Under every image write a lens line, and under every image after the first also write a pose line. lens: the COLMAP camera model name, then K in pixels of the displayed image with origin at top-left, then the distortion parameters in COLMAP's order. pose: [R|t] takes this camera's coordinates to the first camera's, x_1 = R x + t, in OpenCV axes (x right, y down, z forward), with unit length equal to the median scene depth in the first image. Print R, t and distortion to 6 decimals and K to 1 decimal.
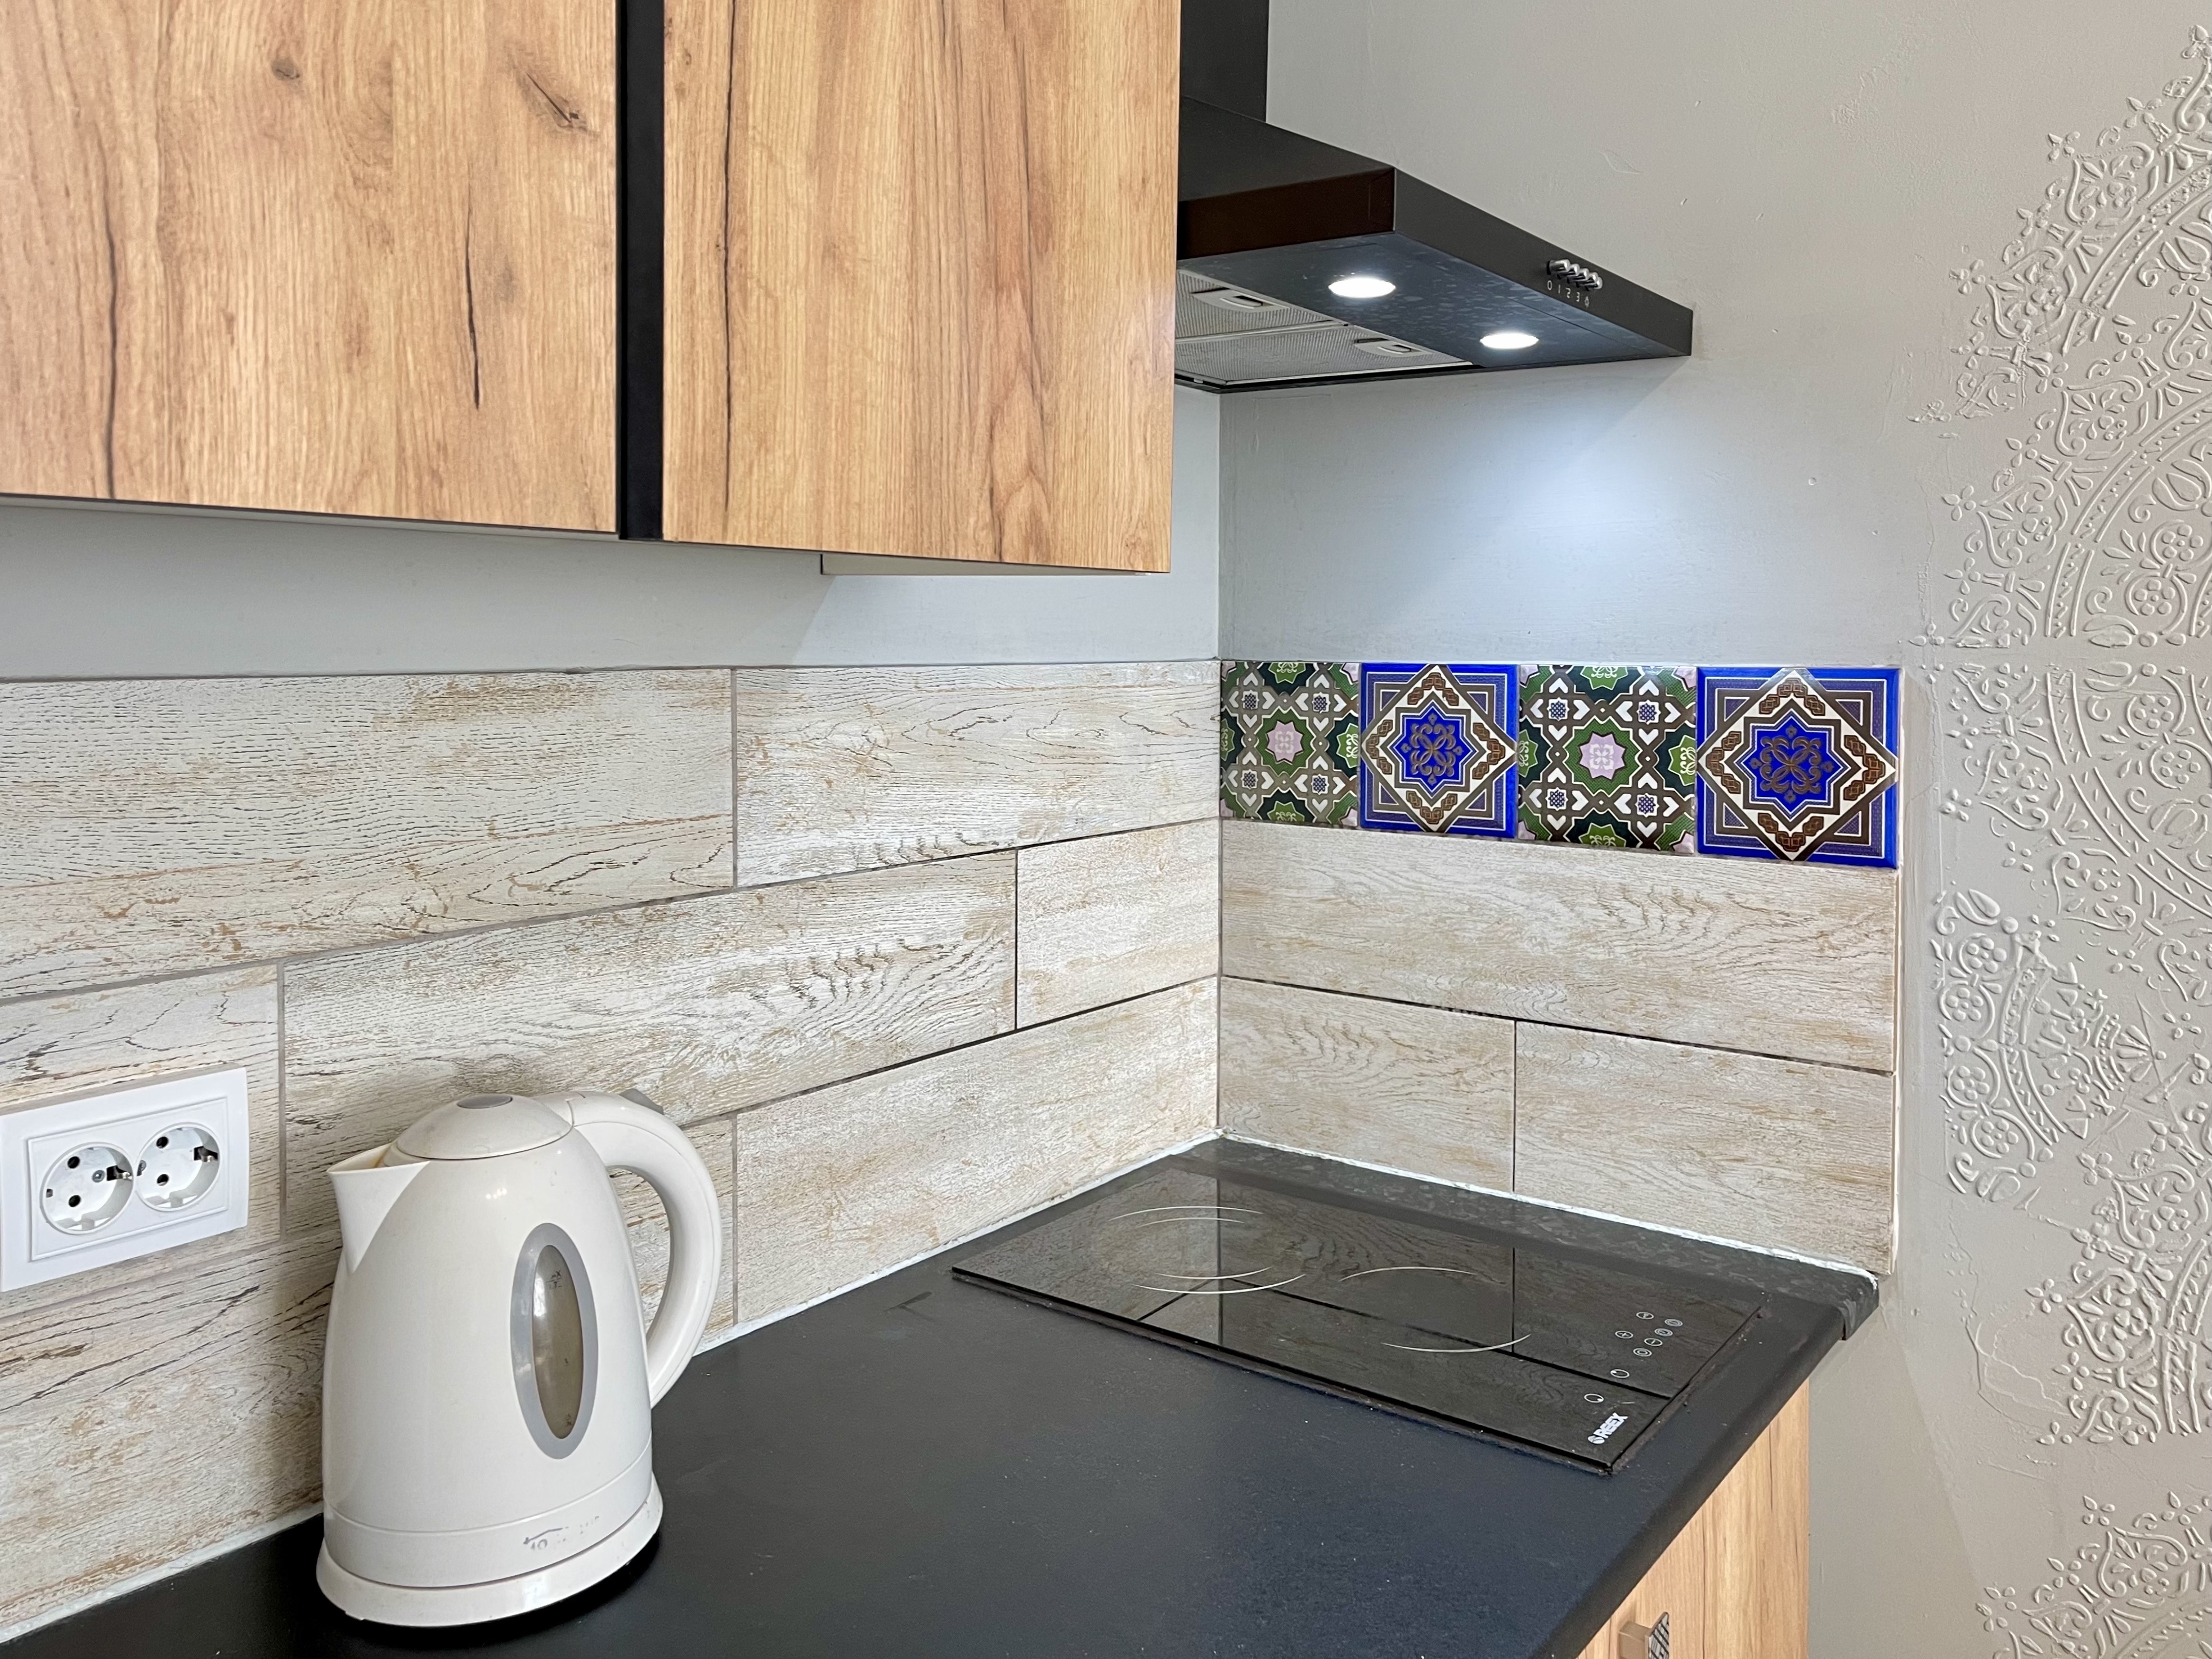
lens RADIAL K [[1696.2, 0, 1078.0], [0, 1696.2, 678.8], [0, 0, 1]] dist [0.069112, -0.051023]
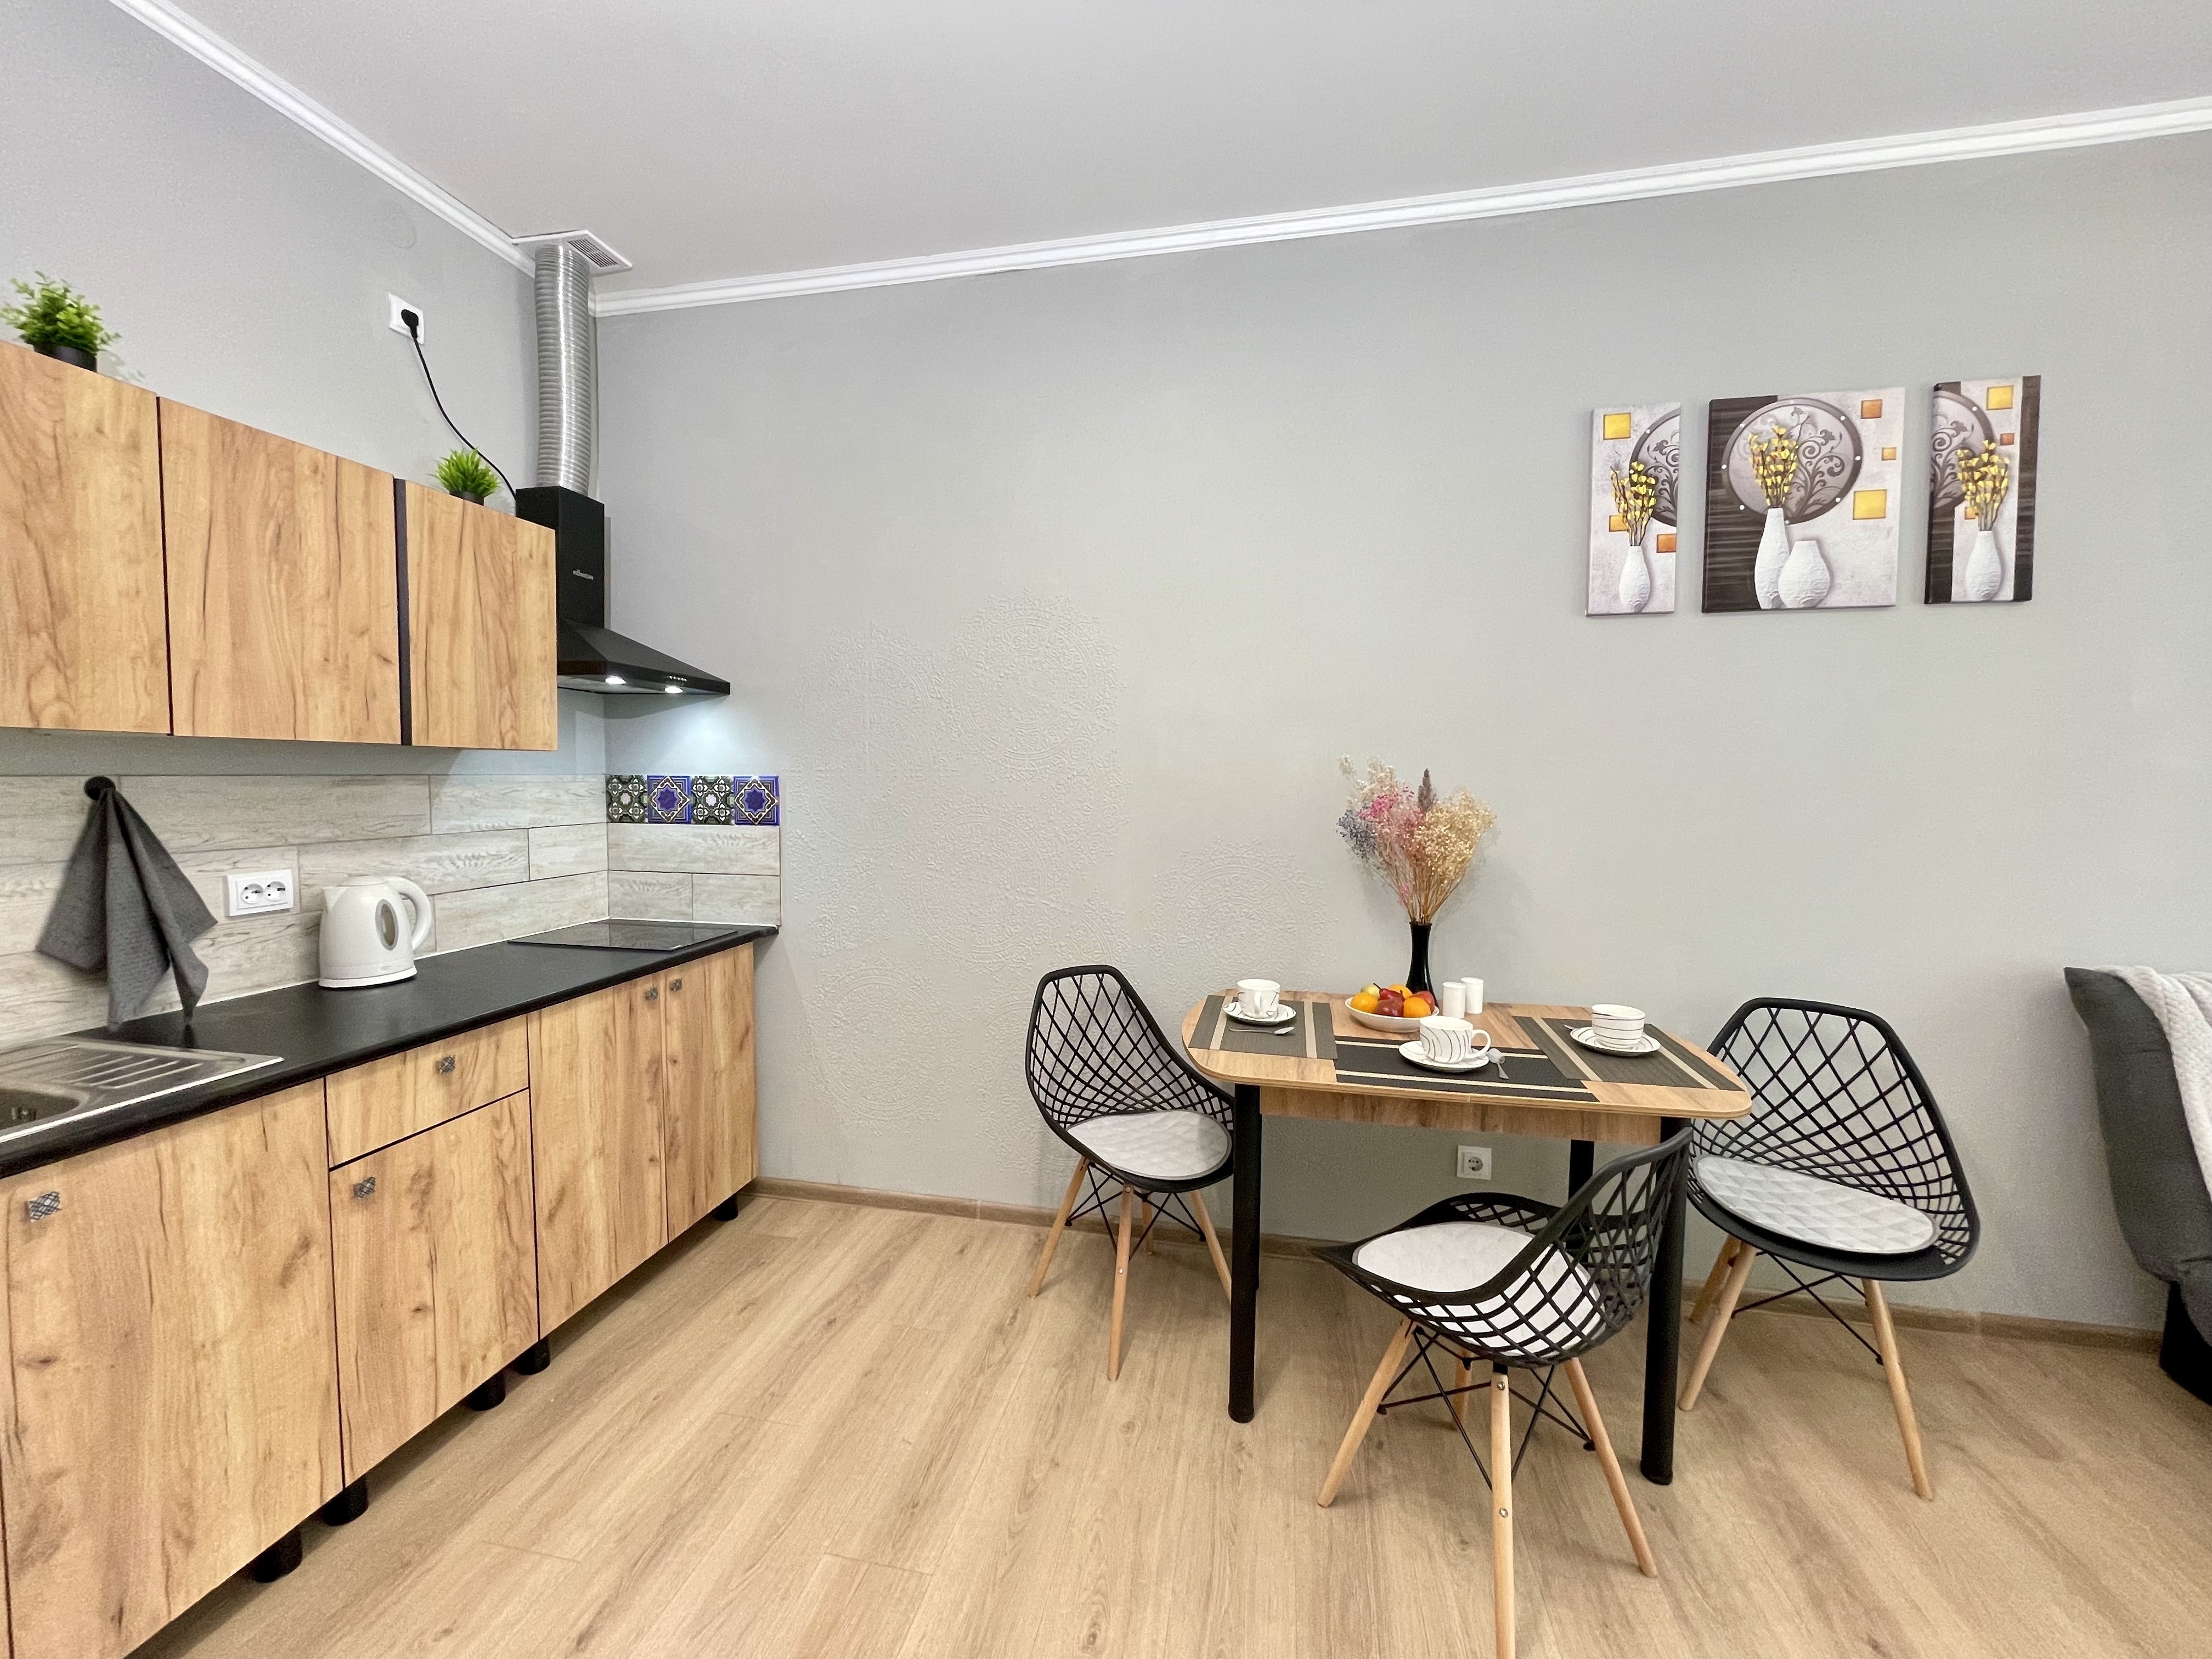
lens RADIAL K [[893.5, 0, 1067.7], [0, 893.5, 824.5], [0, 0, 1]] dist [0.011885, 0.000026]
pose [[0.910398, -0.021846, 0.413157, 0.222809], [0.007470, 0.999310, 0.036379, 0.035614], [-0.413667, -0.030033, 0.909933, -1.197991]]
